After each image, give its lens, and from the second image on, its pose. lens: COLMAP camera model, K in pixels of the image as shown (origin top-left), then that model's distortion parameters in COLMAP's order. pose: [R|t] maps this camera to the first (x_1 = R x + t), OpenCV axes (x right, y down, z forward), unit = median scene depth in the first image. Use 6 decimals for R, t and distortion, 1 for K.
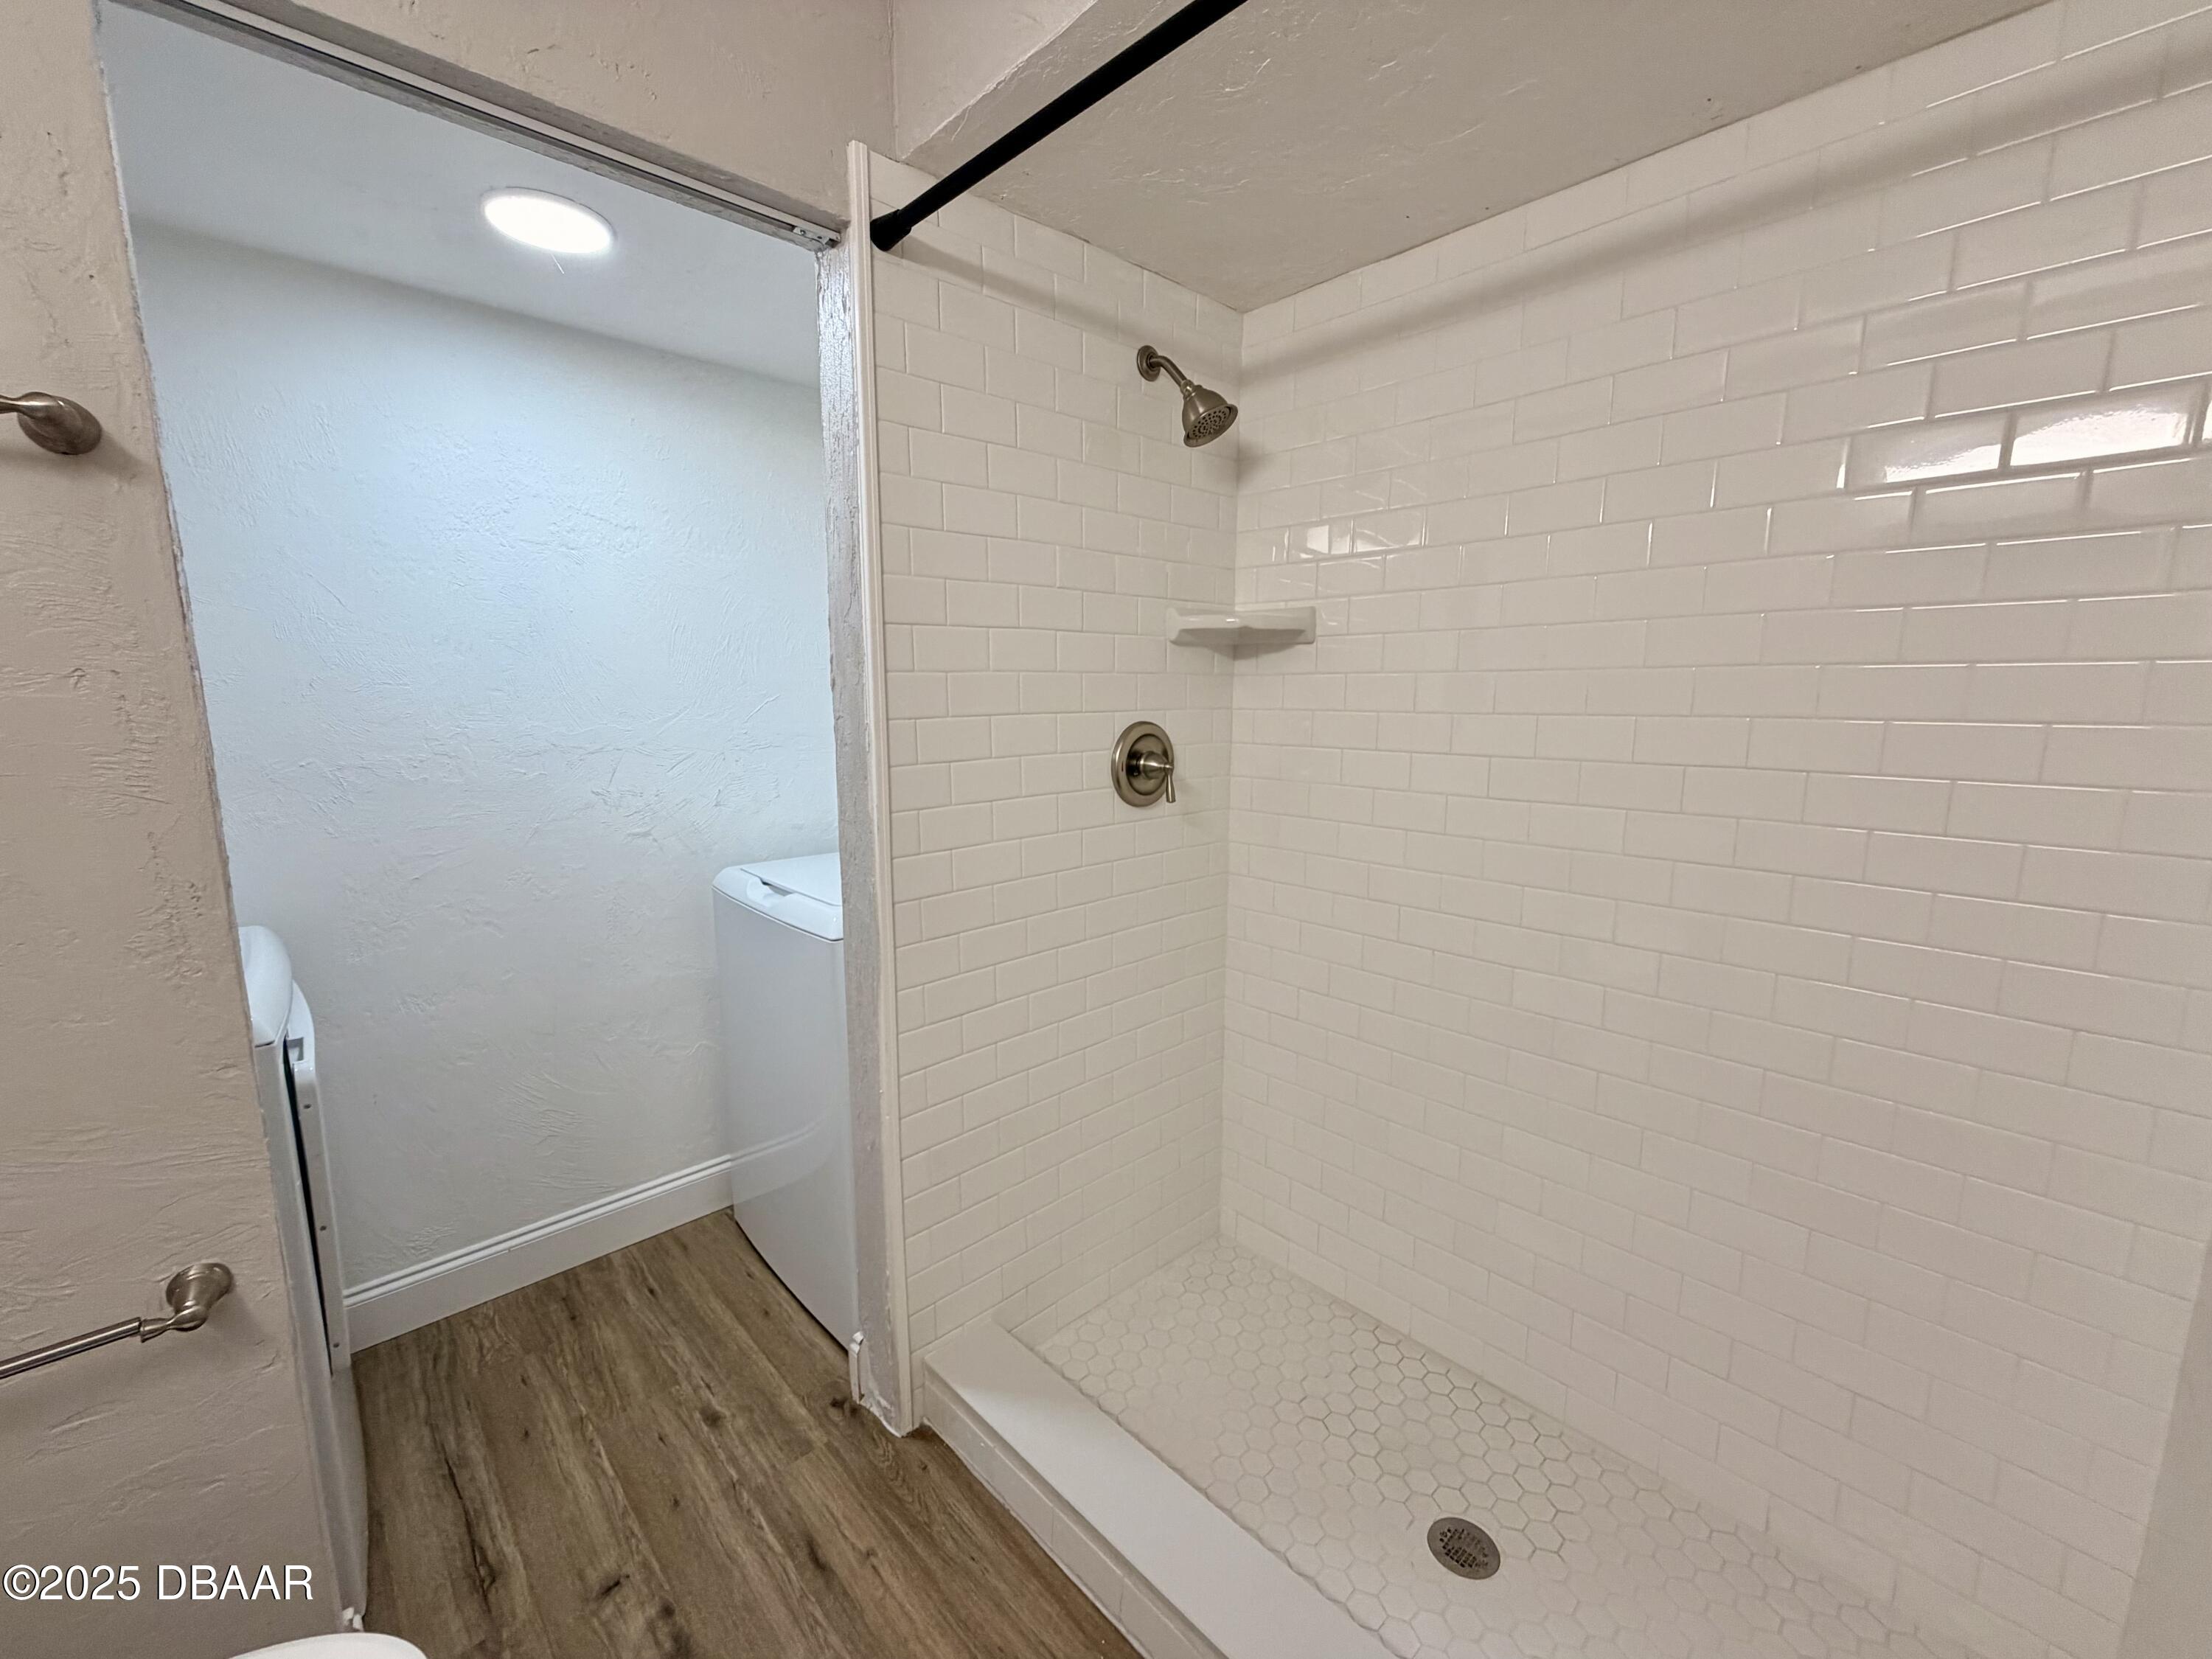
lens RADIAL K [[881.5, 0, 1100.9], [0, 881.5, 830.5], [0, 0, 1]] dist [0.000038, 0.000050]
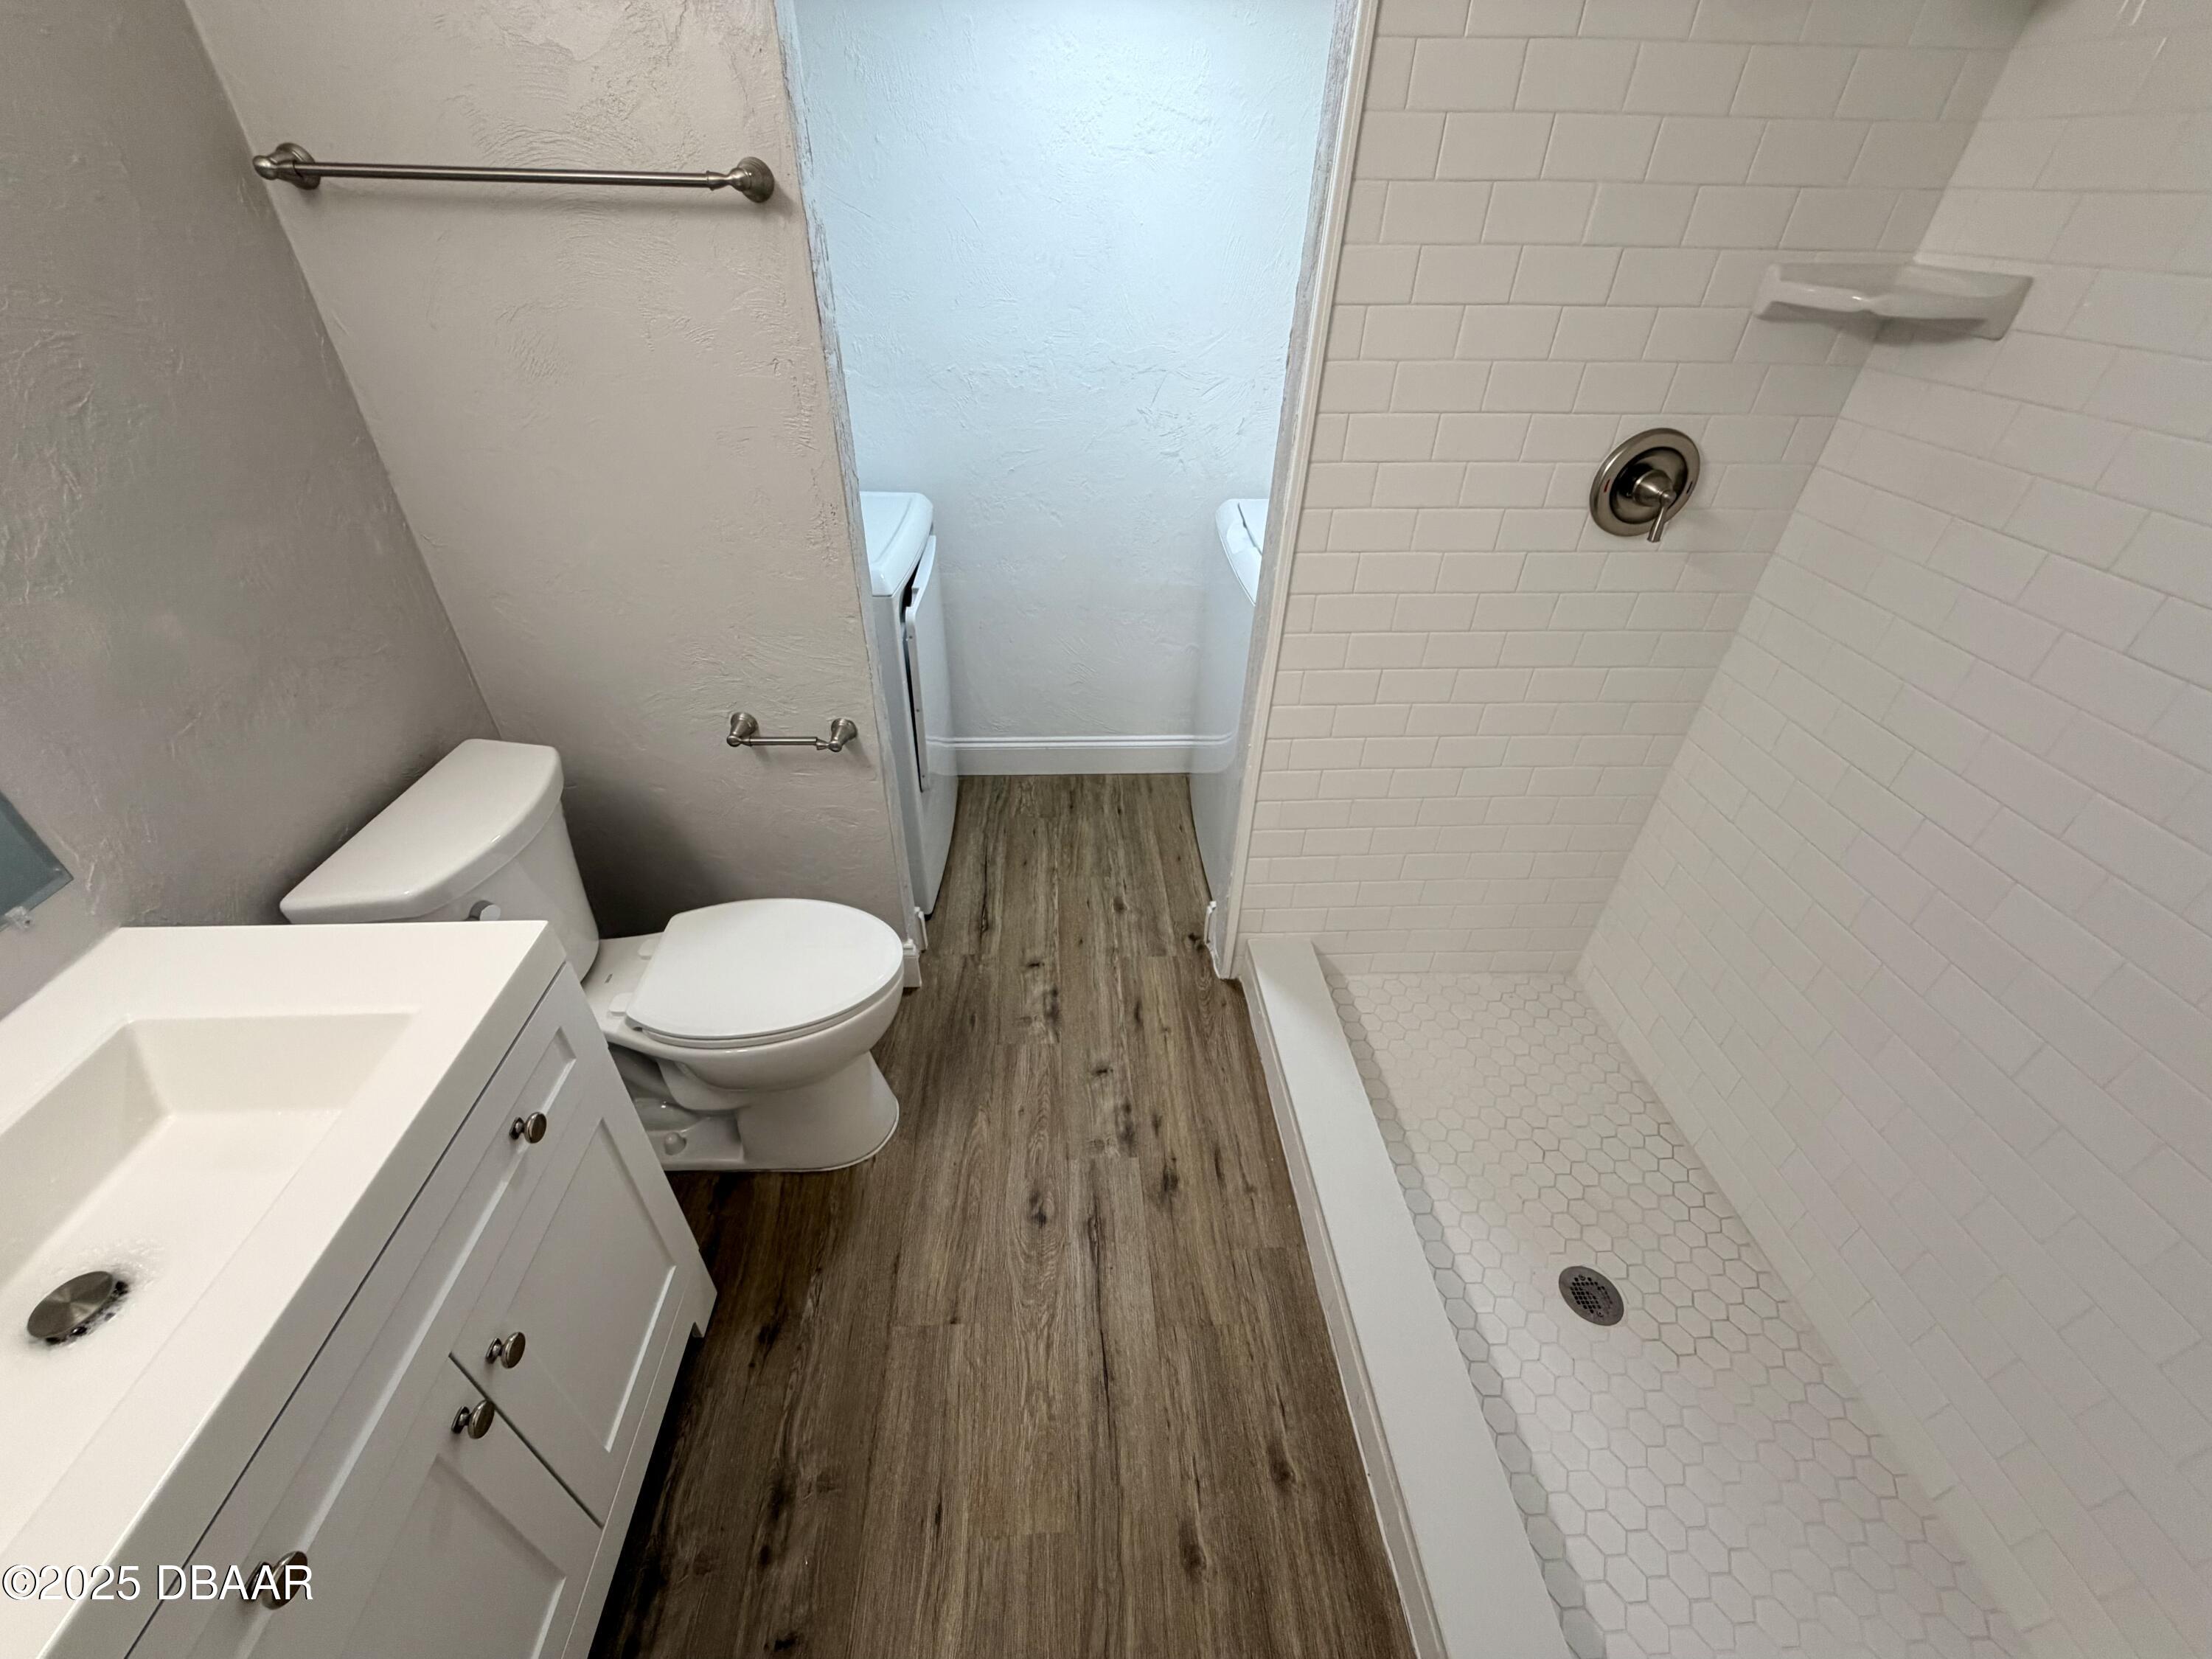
lens RADIAL K [[881.5, 0, 1100.9], [0, 881.5, 830.5], [0, 0, 1]] dist [0.000038, 0.000050]
pose [[0.760231, 0.395830, -0.515138, 0.240716], [-0.121318, 0.865495, 0.486005, -0.150064], [0.638225, -0.306980, 0.705997, -0.013512]]
